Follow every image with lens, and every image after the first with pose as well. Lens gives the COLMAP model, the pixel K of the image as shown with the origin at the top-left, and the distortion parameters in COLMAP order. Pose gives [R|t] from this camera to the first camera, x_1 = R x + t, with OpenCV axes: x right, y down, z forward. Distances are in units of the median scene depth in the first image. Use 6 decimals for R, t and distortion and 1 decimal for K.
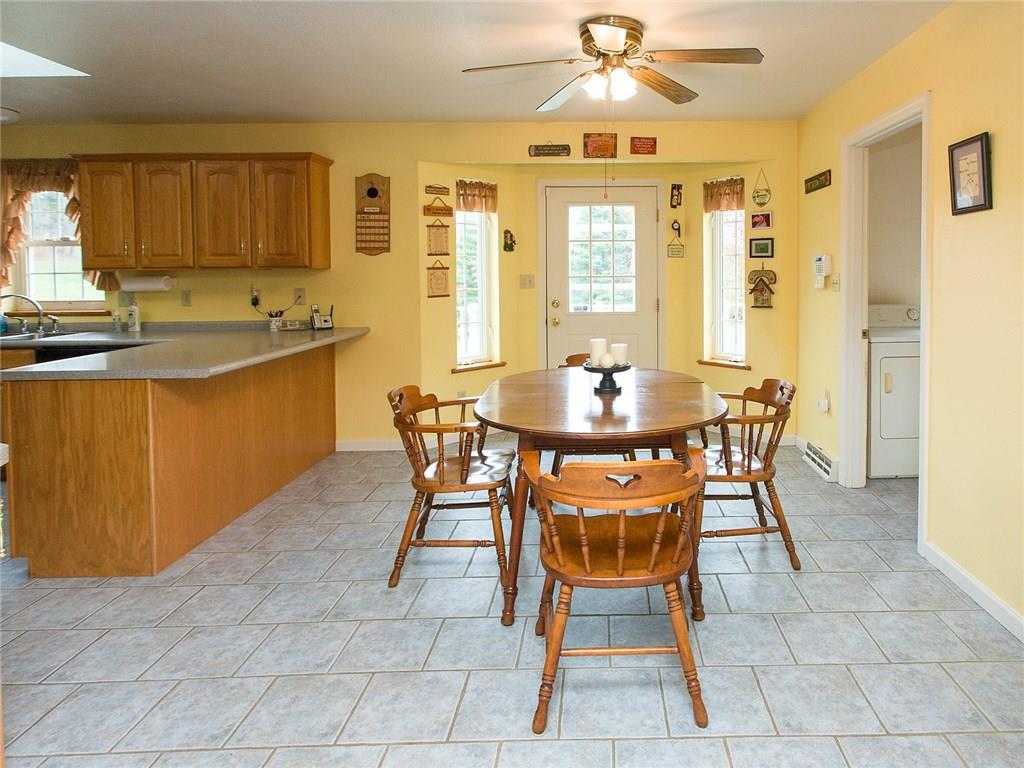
lens RADIAL K [[577.0, 0, 606.3], [0, 577.0, 289.2], [0, 0, 1]] dist [-0.003831, -0.000871]
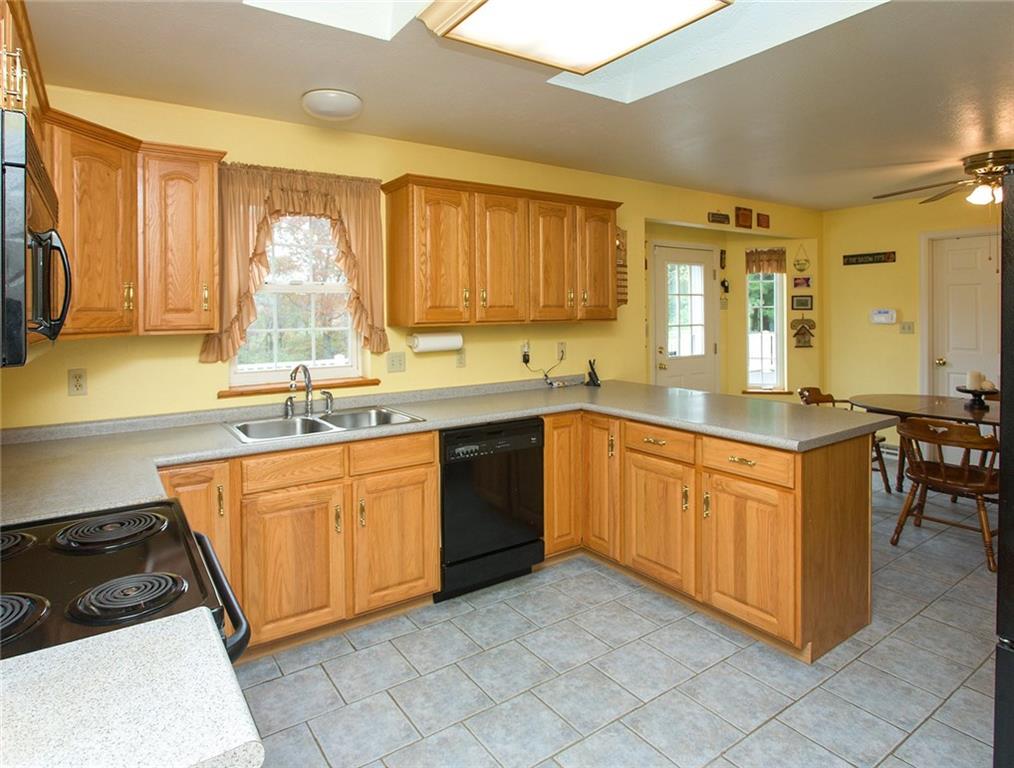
lens RADIAL K [[579.1, 0, 487.7], [0, 579.1, 311.7], [0, 0, 1]] dist [-0.000593, 0.000961]
pose [[0.840164, 0.000232, 0.542333, -1.166306], [0.021088, 0.999230, -0.033096, -0.022806], [-0.541923, 0.039243, 0.839512, 0.284605]]
